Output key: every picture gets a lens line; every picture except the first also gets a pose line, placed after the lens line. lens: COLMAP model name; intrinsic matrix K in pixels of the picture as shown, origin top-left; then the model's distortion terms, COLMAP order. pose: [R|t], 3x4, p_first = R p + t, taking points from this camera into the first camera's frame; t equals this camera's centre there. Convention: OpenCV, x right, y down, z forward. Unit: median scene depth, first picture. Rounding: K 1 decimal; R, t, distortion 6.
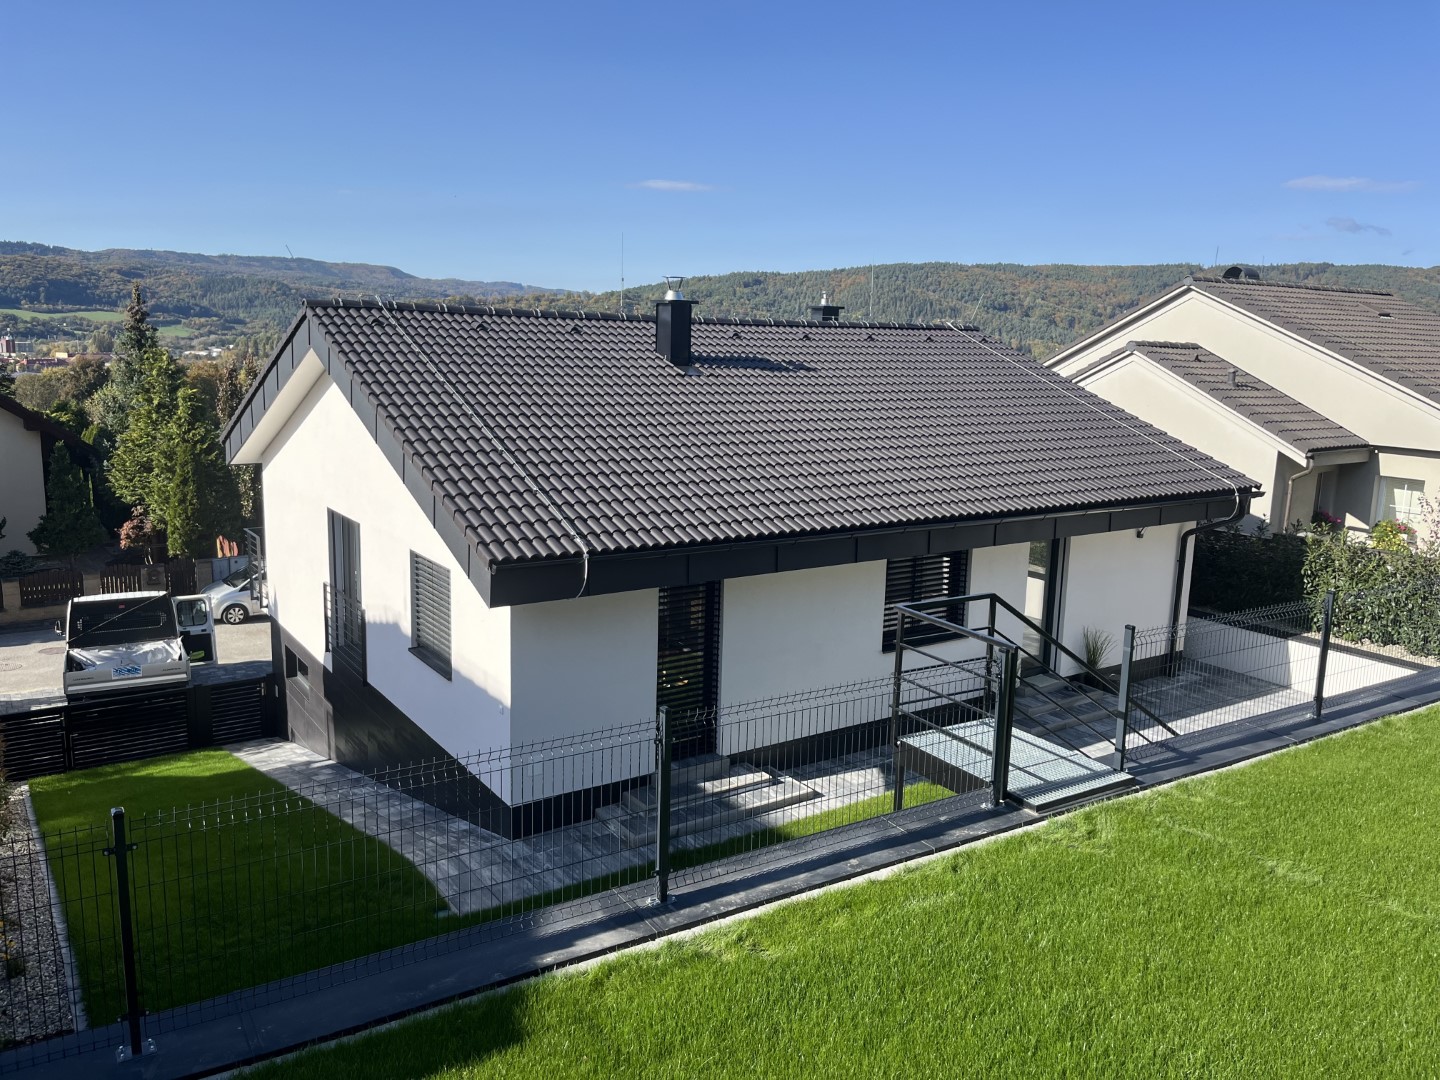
lens RADIAL K [[1074.1, 0, 720.0], [0, 1074.1, 540.0], [0, 0, 1]] dist [0.008338, 0.003887]
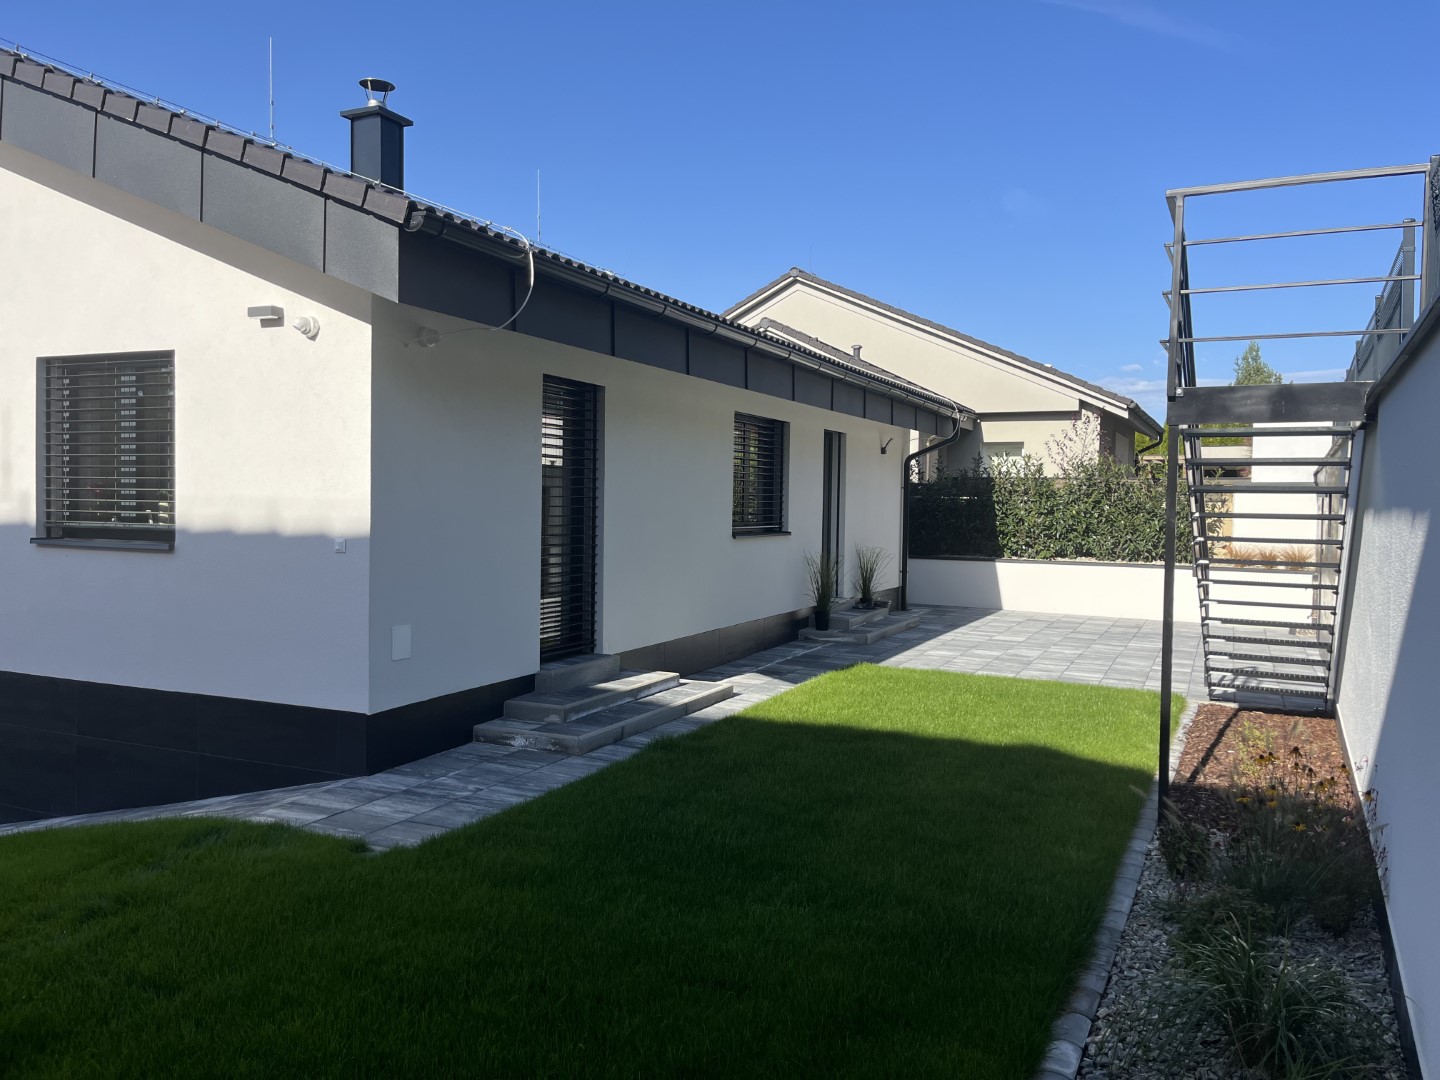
lens RADIAL K [[1074.1, 0, 720.0], [0, 1074.1, 540.0], [0, 0, 1]] dist [0.008338, 0.003887]
pose [[0.852696, -0.021221, 0.521976, -0.248039], [0.092758, 0.989448, -0.111303, 0.178118], [-0.514106, 0.143325, 0.845667, 0.304178]]
